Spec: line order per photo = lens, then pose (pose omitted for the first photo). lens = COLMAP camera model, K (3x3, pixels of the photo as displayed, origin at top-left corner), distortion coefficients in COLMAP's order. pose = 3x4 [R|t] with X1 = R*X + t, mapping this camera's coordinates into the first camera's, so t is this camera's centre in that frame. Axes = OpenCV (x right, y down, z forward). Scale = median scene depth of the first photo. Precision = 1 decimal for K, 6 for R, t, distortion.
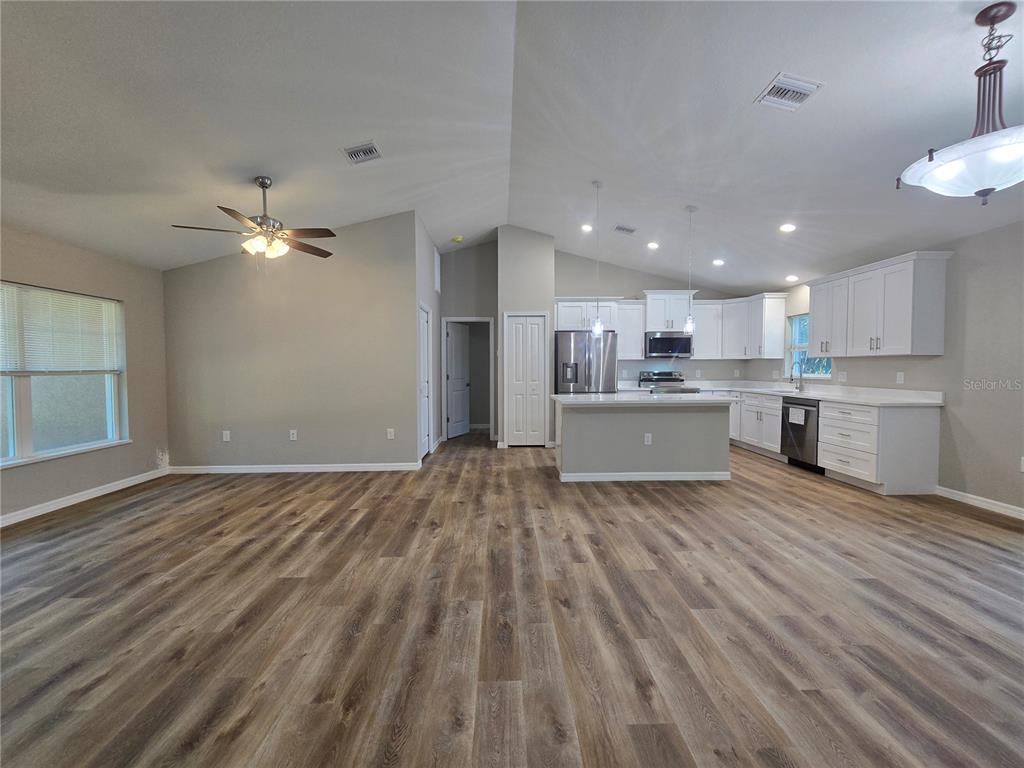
lens RADIAL K [[420.3, 0, 512.4], [0, 420.3, 382.3], [0, 0, 1]] dist [-0.002481, -0.000598]
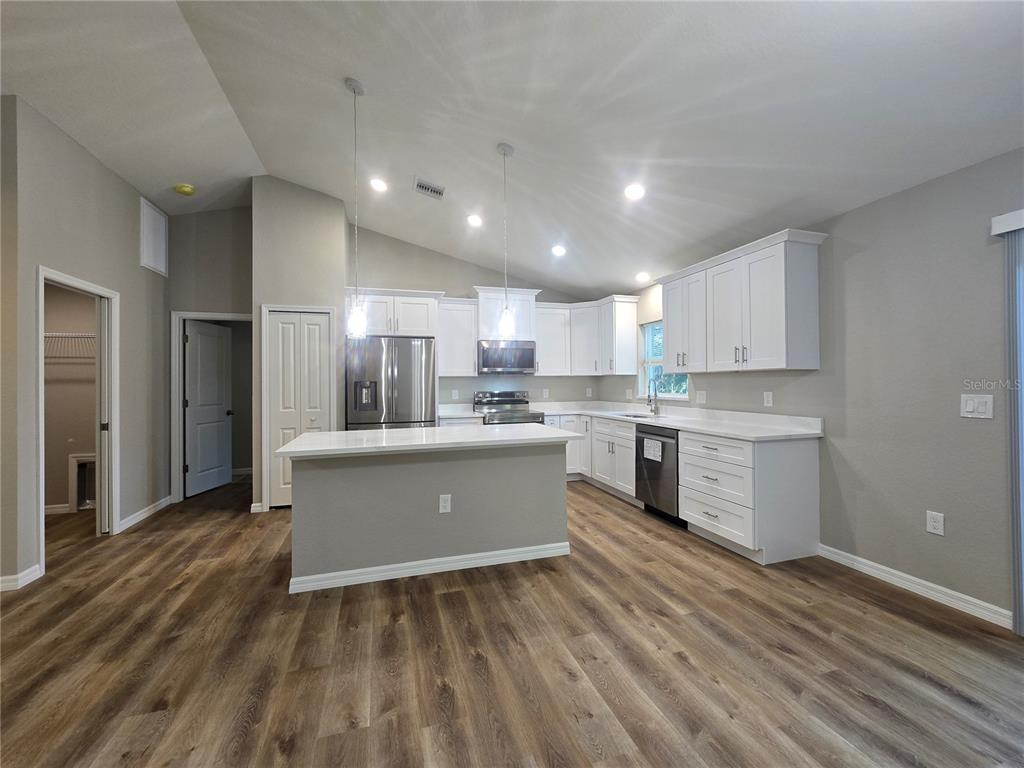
lens RADIAL K [[420.3, 0, 512.3], [0, 420.3, 382.2], [0, 0, 1]] dist [-0.002481, -0.000598]
pose [[0.962348, -0.004331, 0.271786, 0.307900], [0.015511, 0.999119, -0.038998, -0.023065], [-0.271378, 0.041745, 0.961567, 0.451798]]
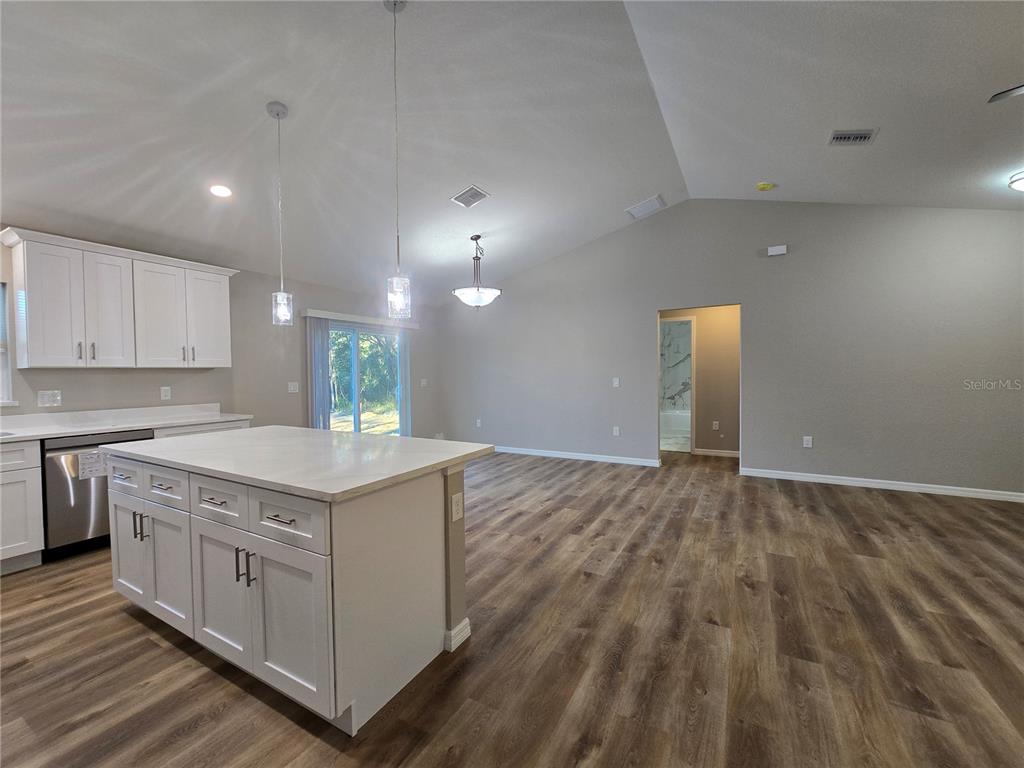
lens RADIAL K [[420.3, 0, 511.5], [0, 420.3, 383.4], [0, 0, 1]] dist [-0.002481, -0.000598]
pose [[-0.857258, 0.000053, 0.514887, -0.186662], [0.033883, 0.997838, 0.056311, -0.067068], [-0.513771, 0.065719, -0.855407, 1.643912]]
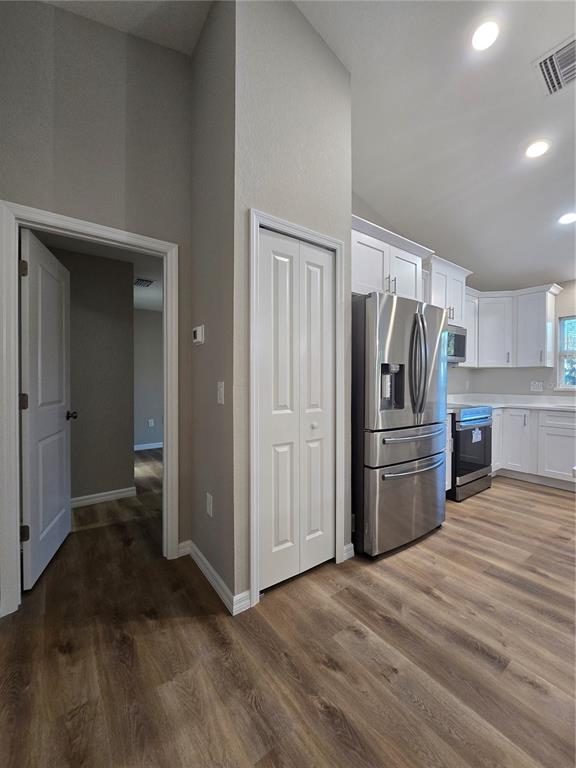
lens RADIAL K [[315.2, 0, 290.7], [0, 315.2, 381.8], [0, 0, 1]] dist [-0.002481, -0.000598]
pose [[0.816388, 0.002657, 0.577498, -0.244779], [0.017057, 0.999442, -0.028712, -0.031566], [-0.577252, 0.033291, 0.815887, 1.332728]]
